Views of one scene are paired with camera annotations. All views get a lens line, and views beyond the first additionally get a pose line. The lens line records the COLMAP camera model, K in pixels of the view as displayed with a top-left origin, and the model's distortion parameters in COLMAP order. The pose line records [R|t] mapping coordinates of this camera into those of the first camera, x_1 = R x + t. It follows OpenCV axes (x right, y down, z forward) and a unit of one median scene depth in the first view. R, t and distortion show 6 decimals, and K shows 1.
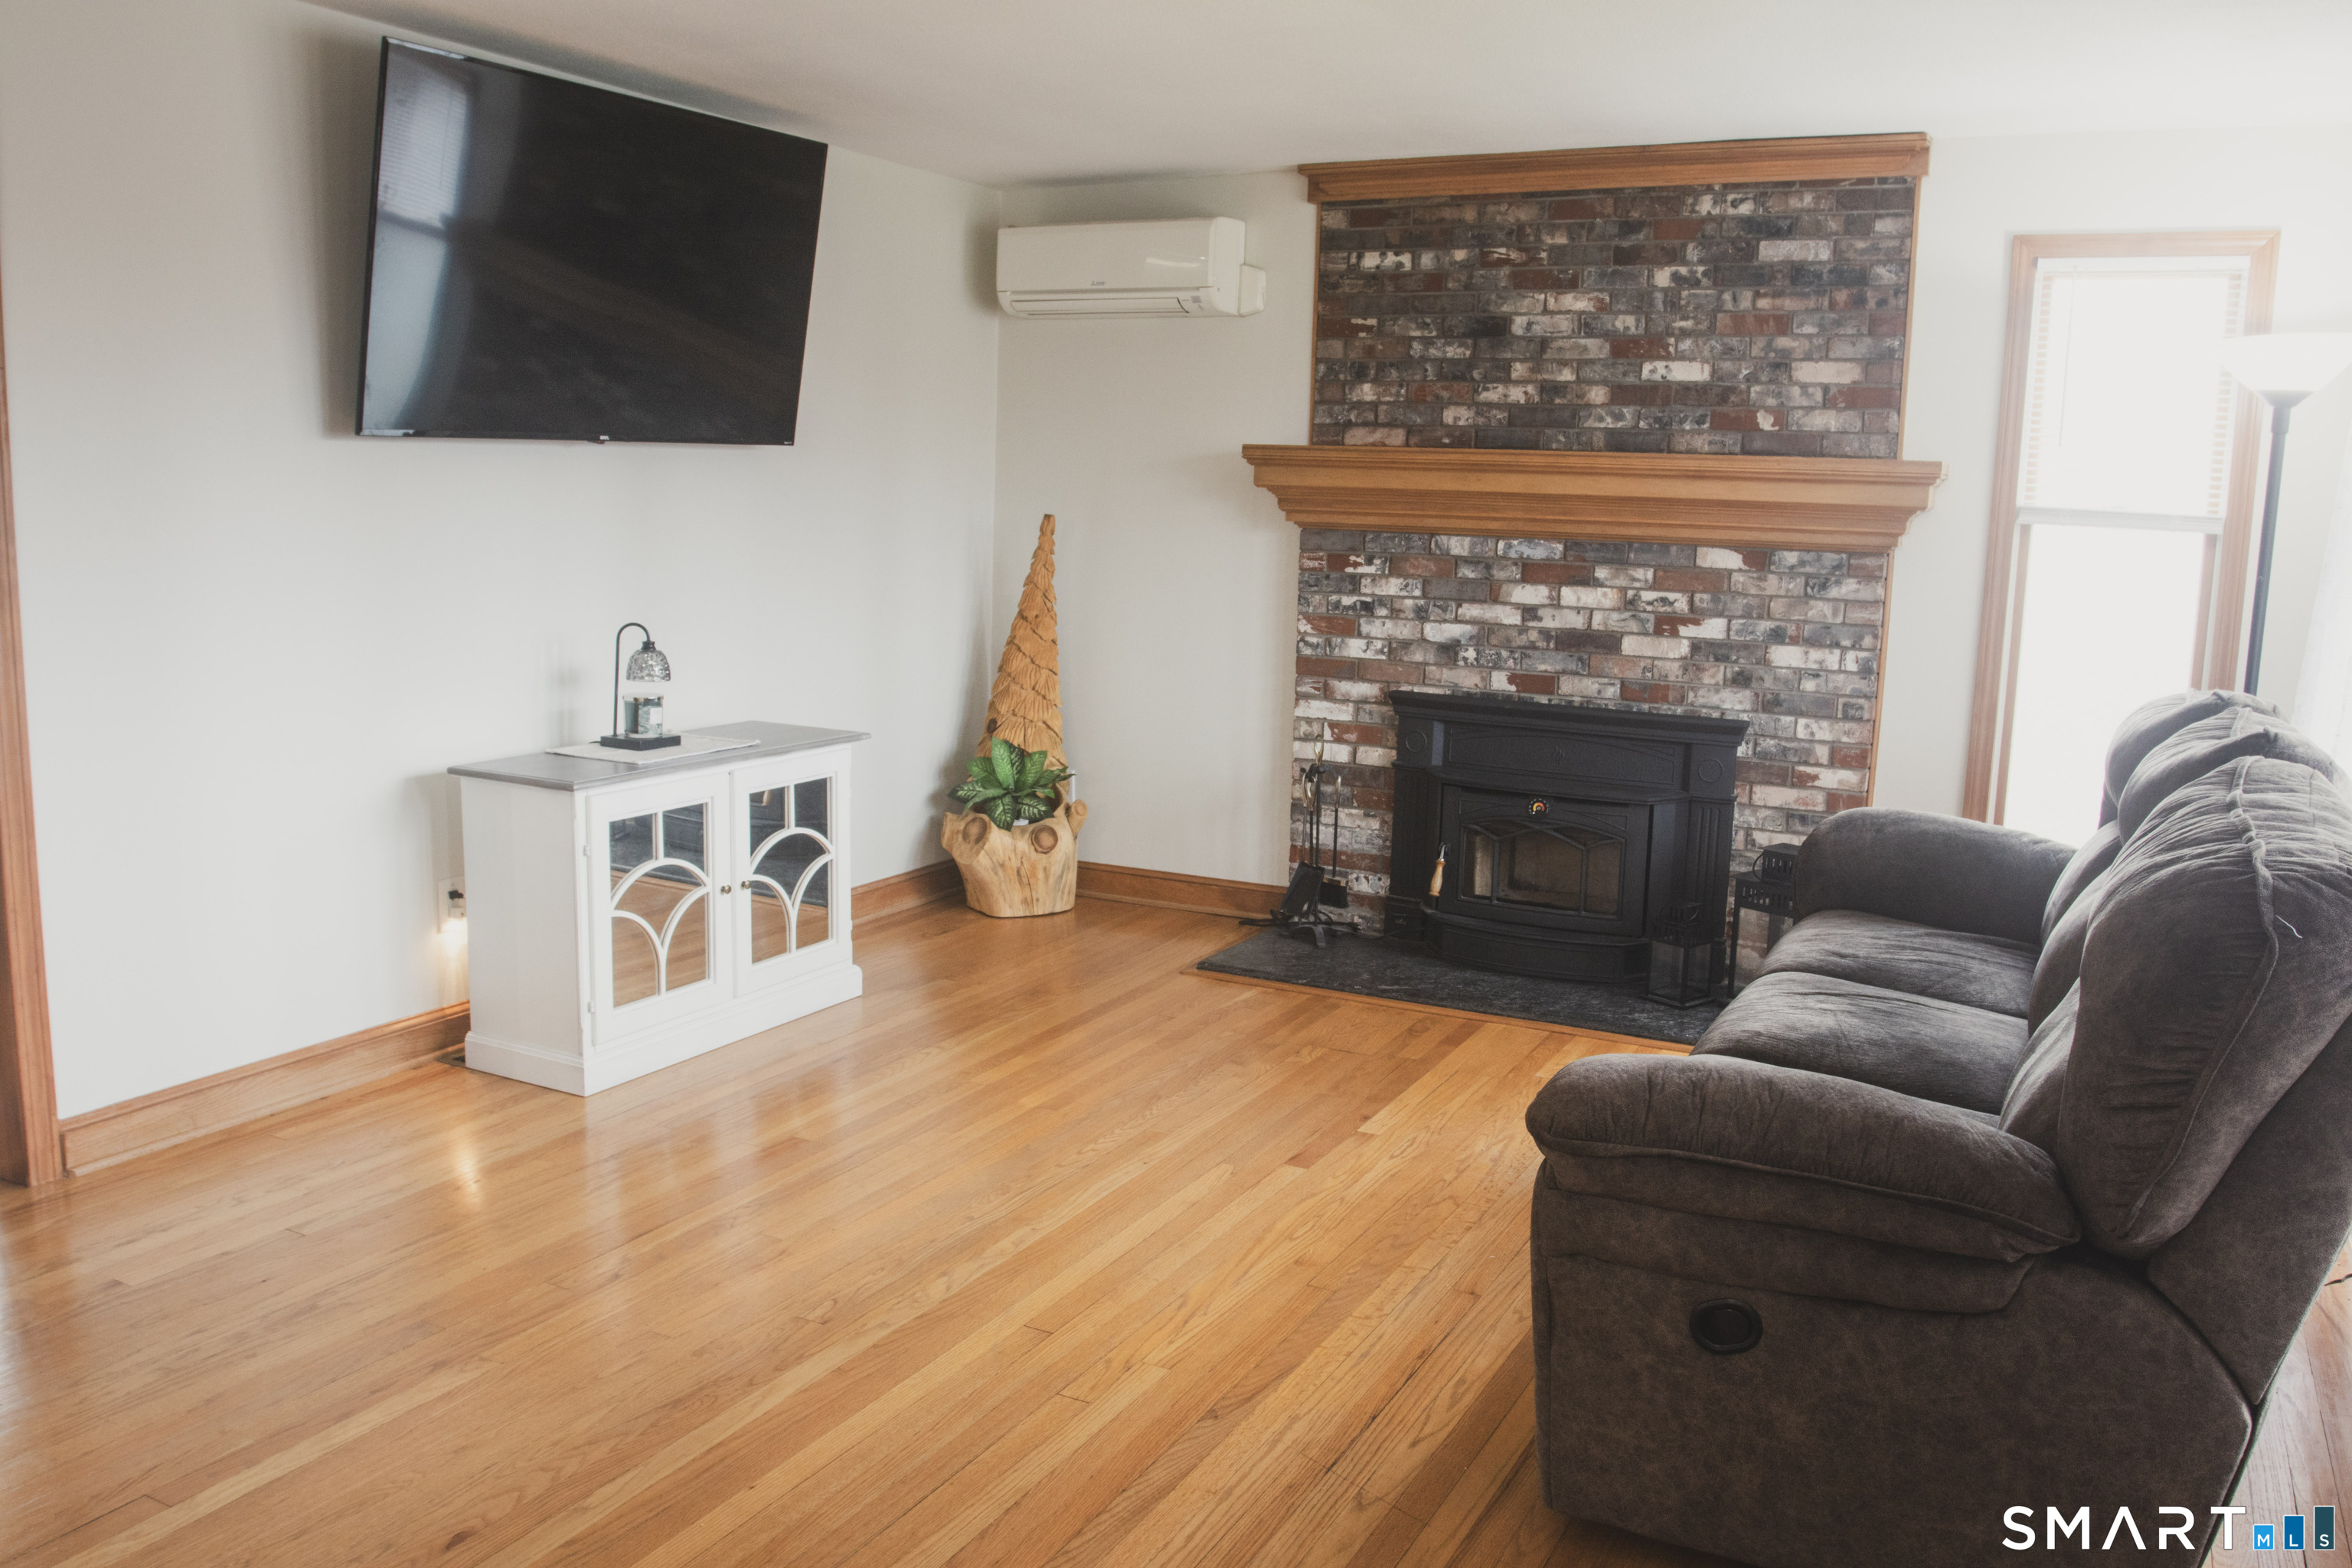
lens RADIAL K [[1851.0, 0, 1170.7], [0, 1851.0, 774.1], [0, 0, 1]] dist [-0.090548, 0.054487]
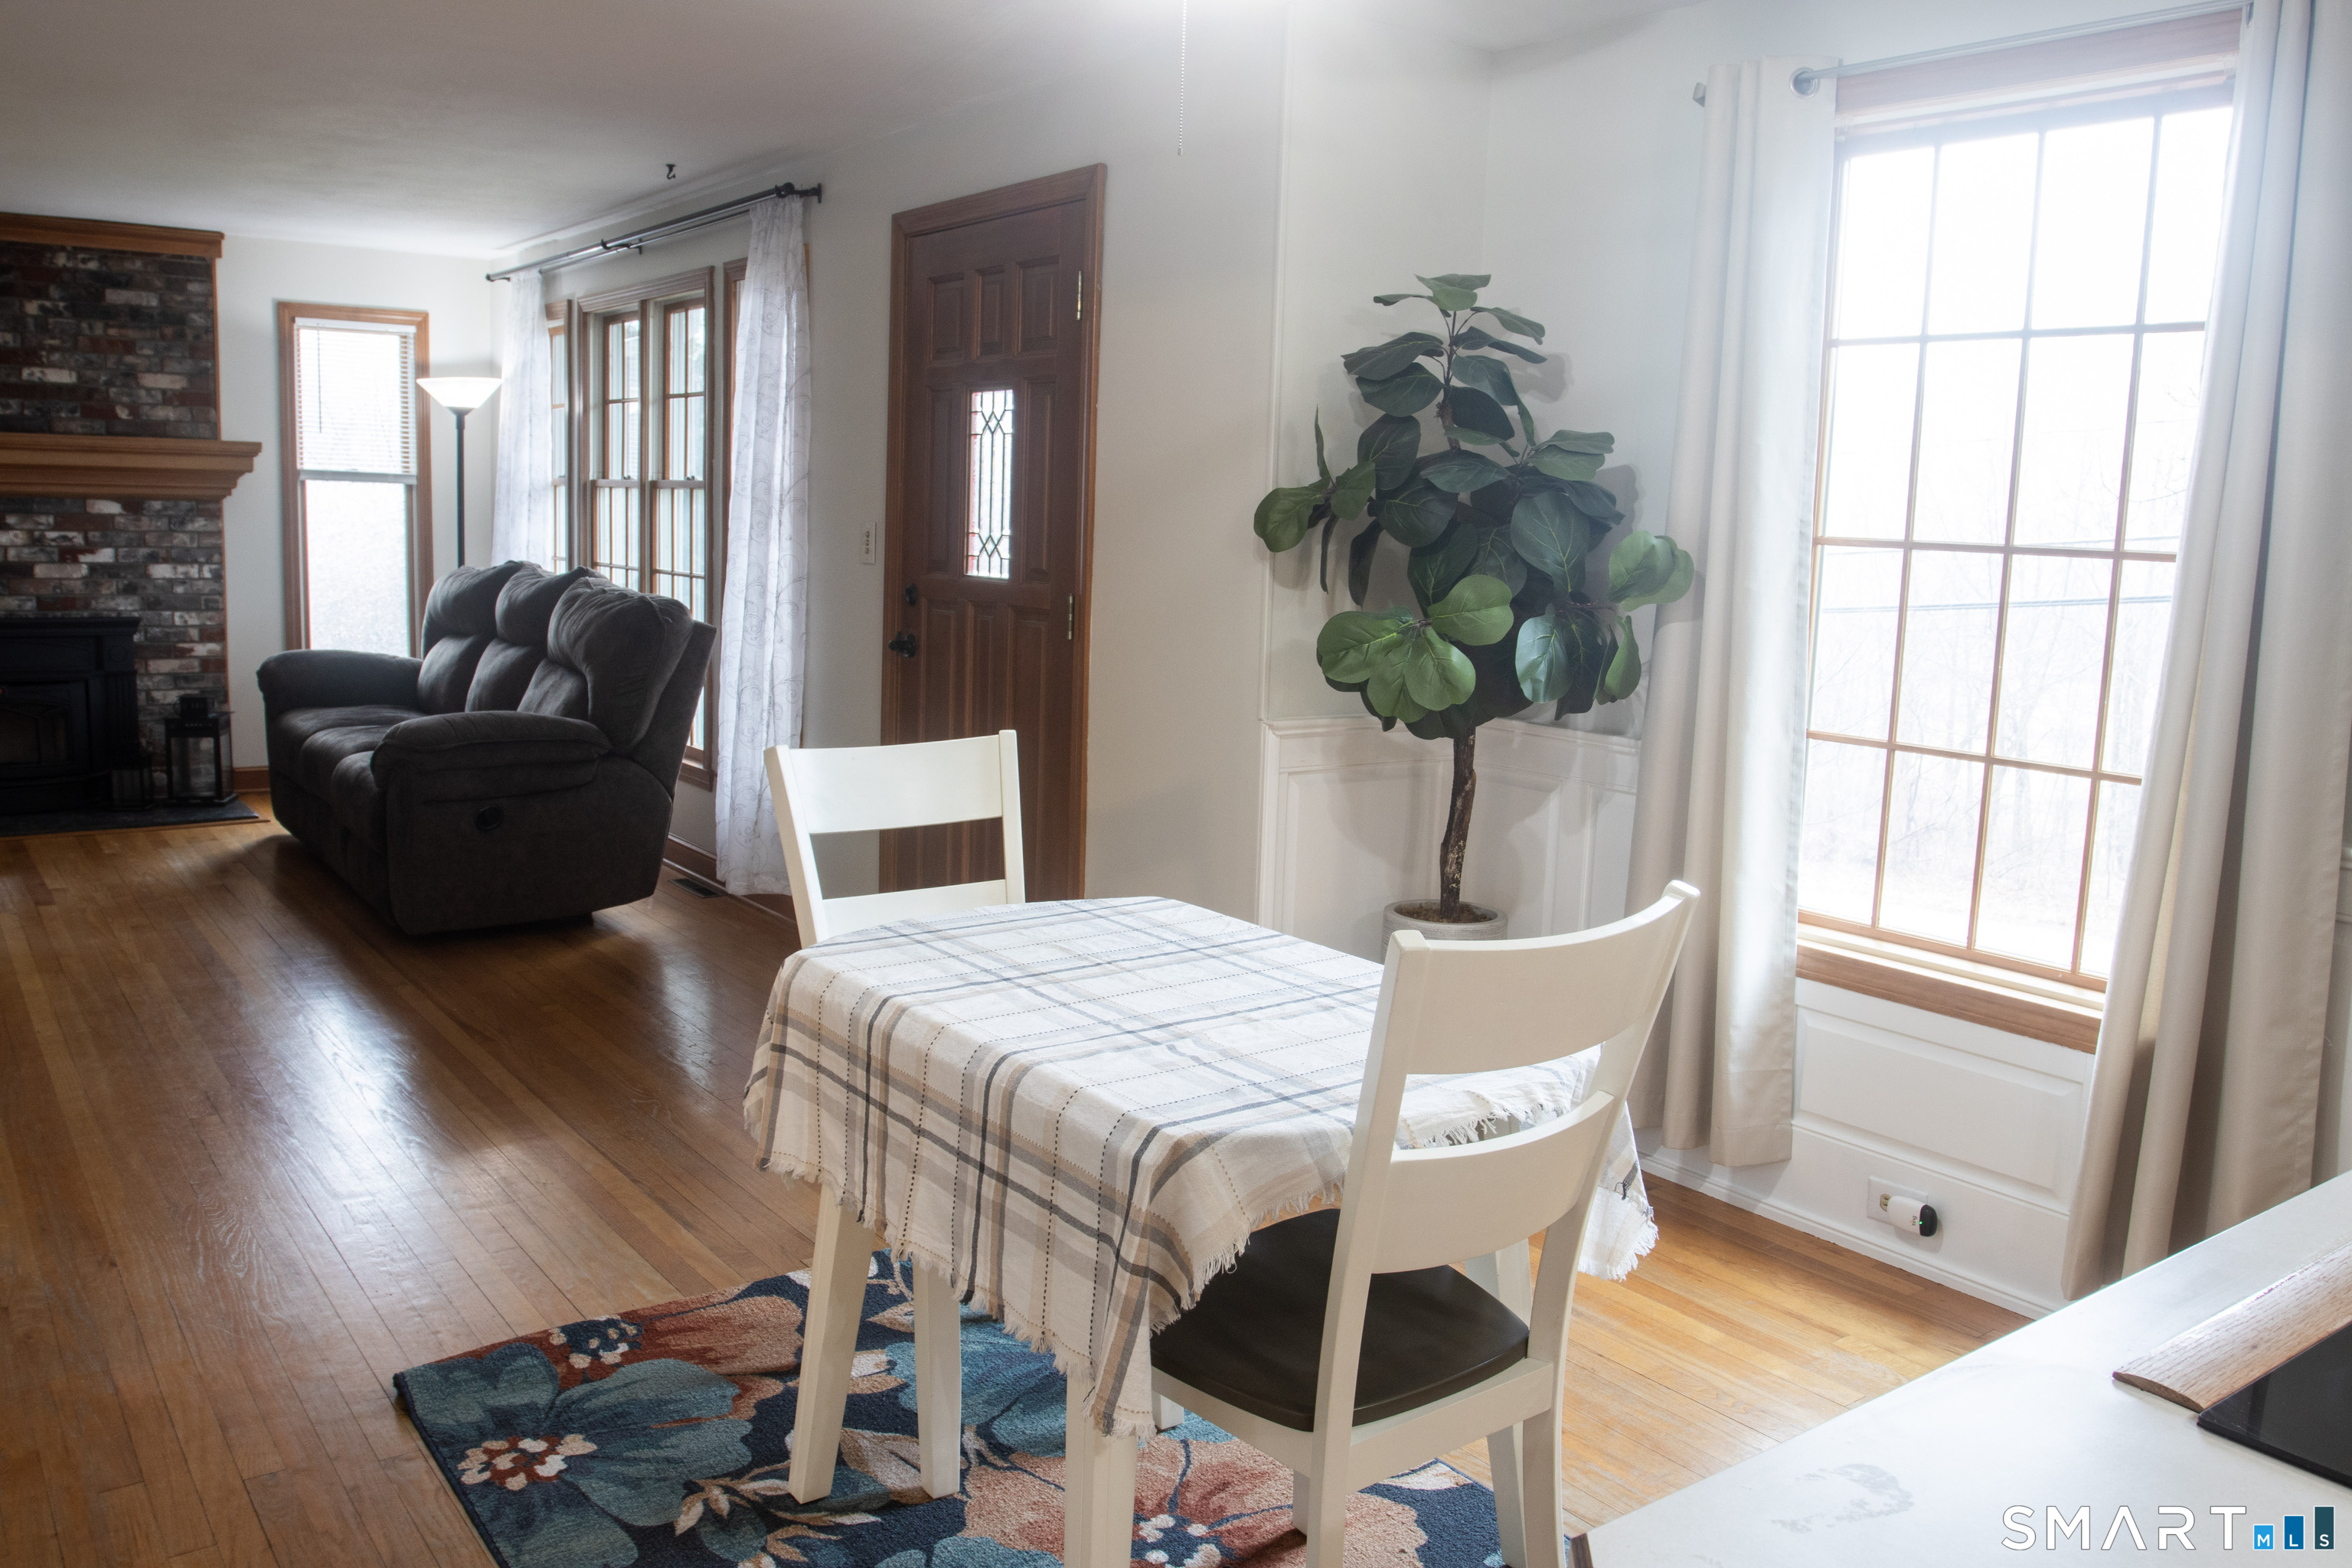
lens RADIAL K [[1851.0, 0, 1172.3], [0, 1851.0, 773.1], [0, 0, 1]] dist [-0.090548, 0.054487]
pose [[0.447126, -0.141249, 0.883248, -0.613043], [0.117050, 0.988201, 0.098778, 0.048796], [-0.886779, 0.059218, 0.458384, -0.392243]]
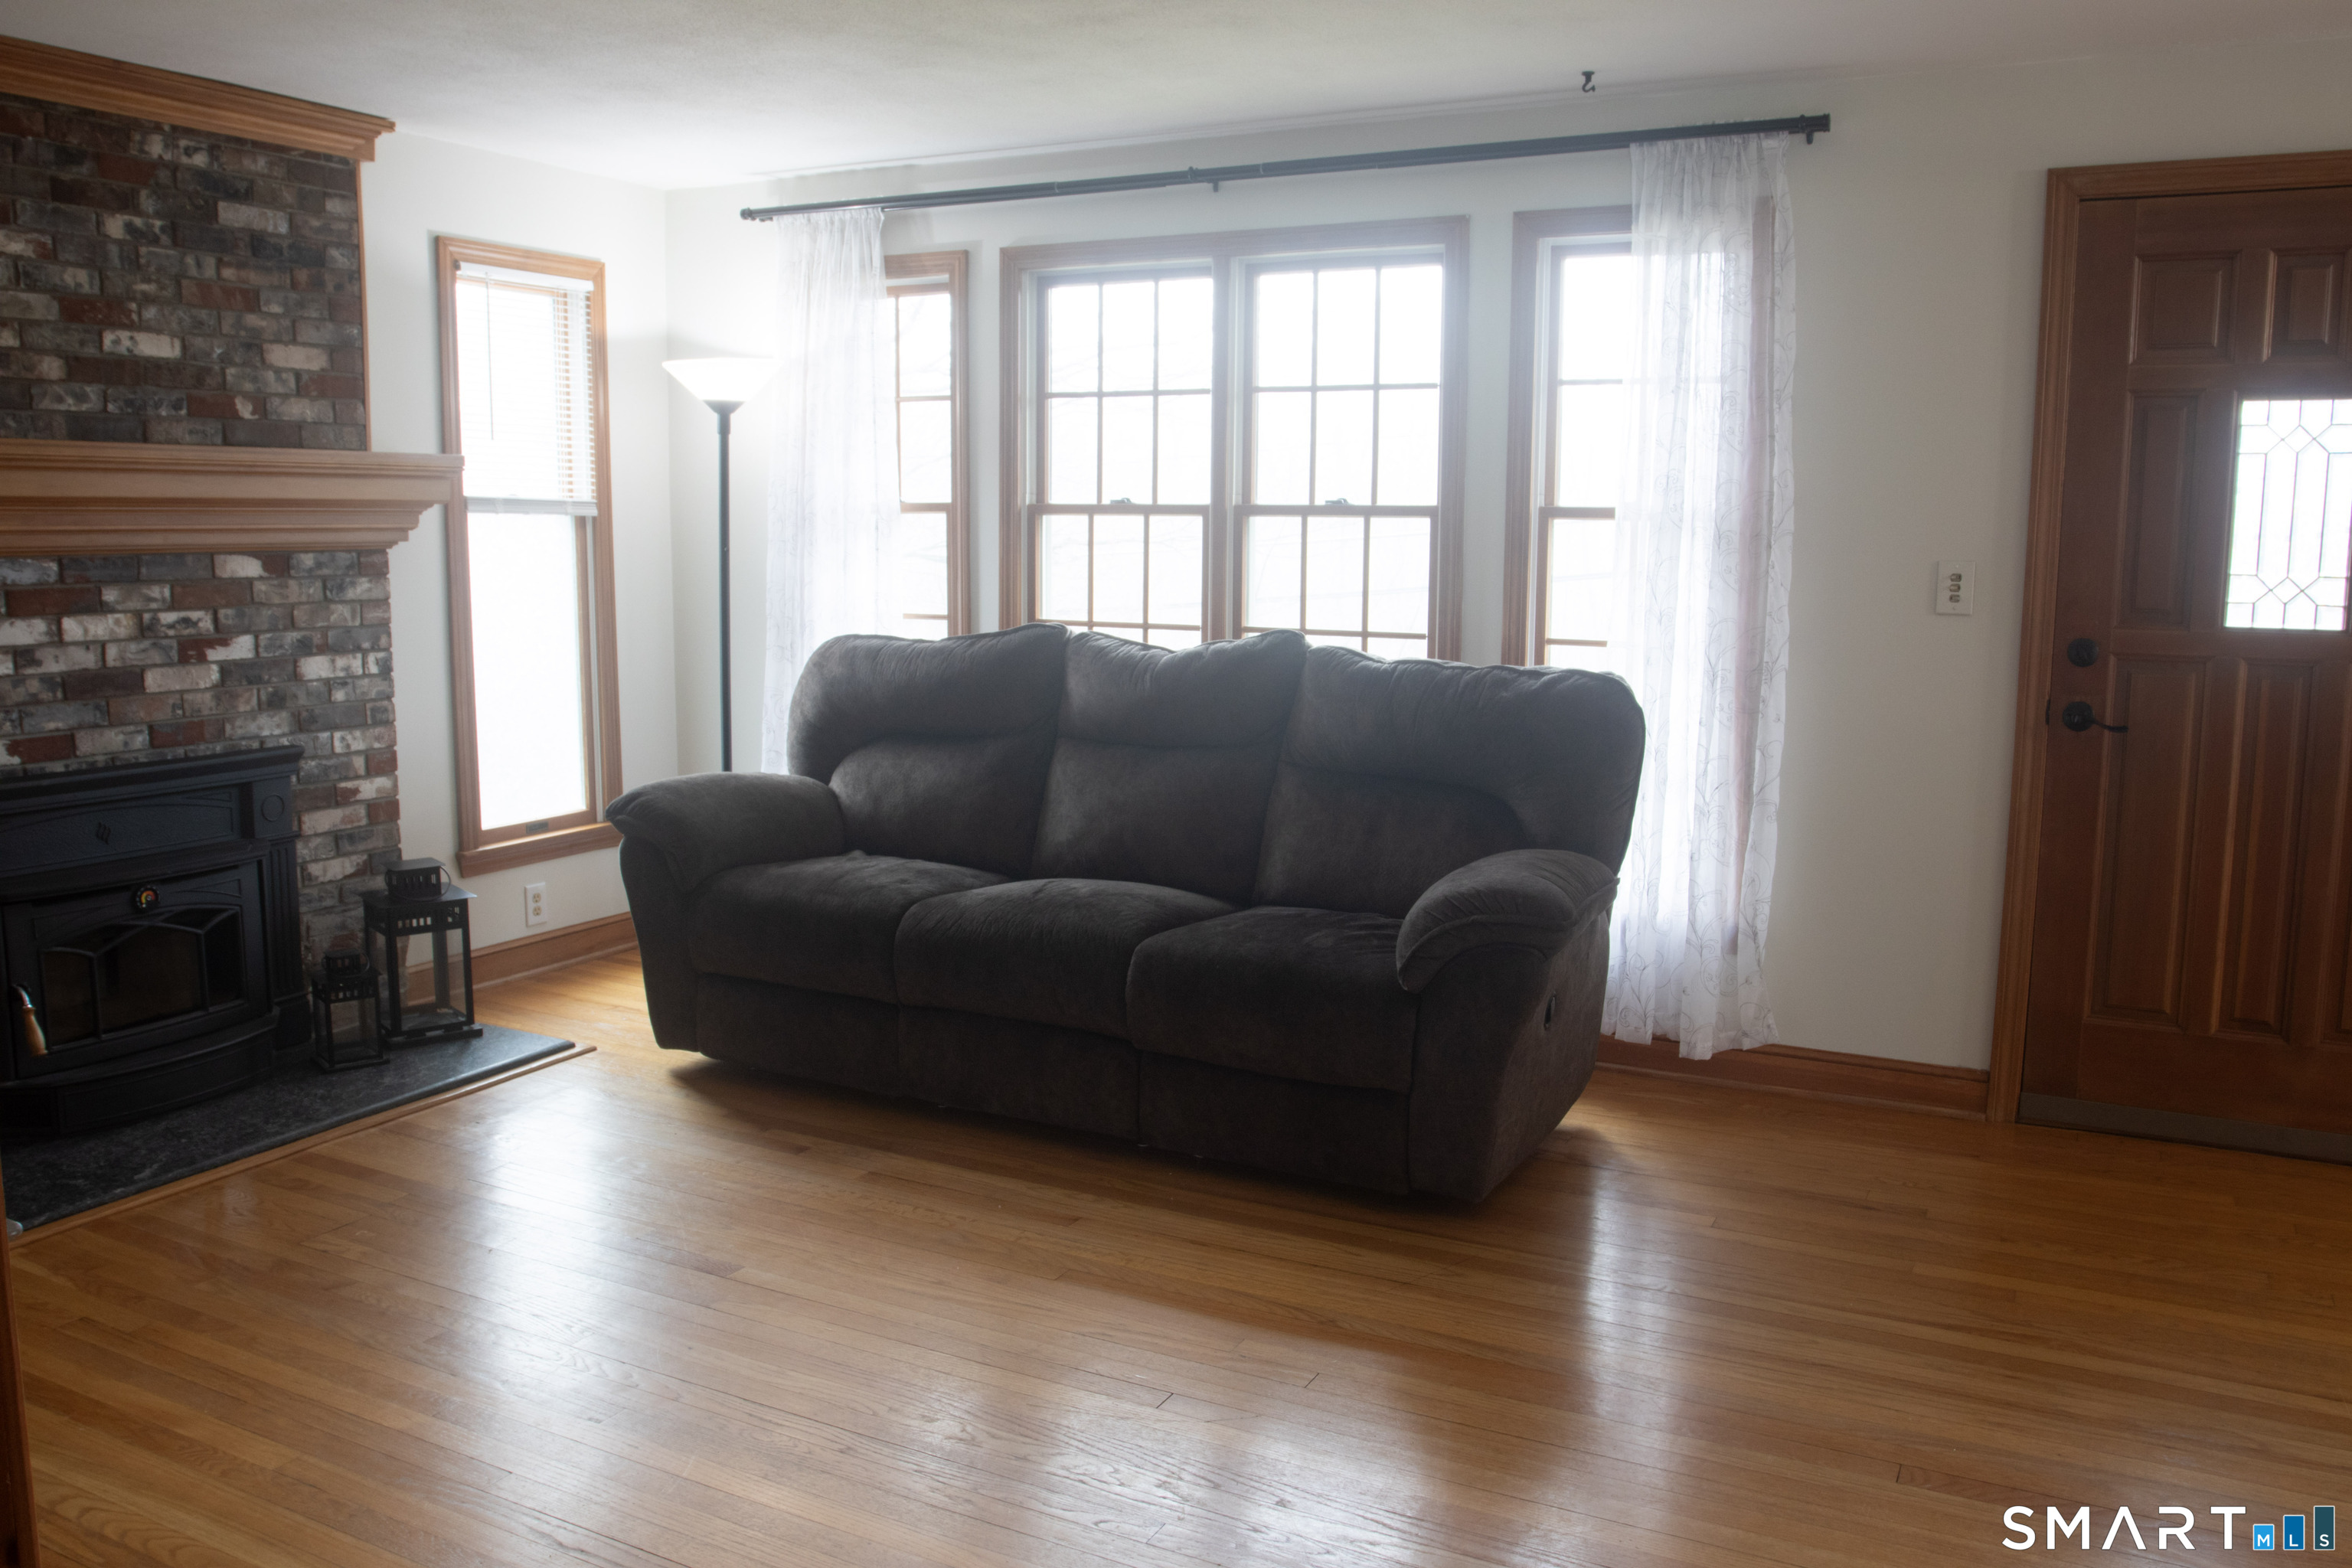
lens RADIAL K [[1851.0, 0, 1174.4], [0, 1851.0, 779.0], [0, 0, 1]] dist [-0.090548, 0.054487]
pose [[0.004266, -0.167399, 0.985880, -0.560198], [0.145750, 0.975465, 0.165000, -0.096278], [-0.989312, 0.142988, 0.028560, 0.551430]]
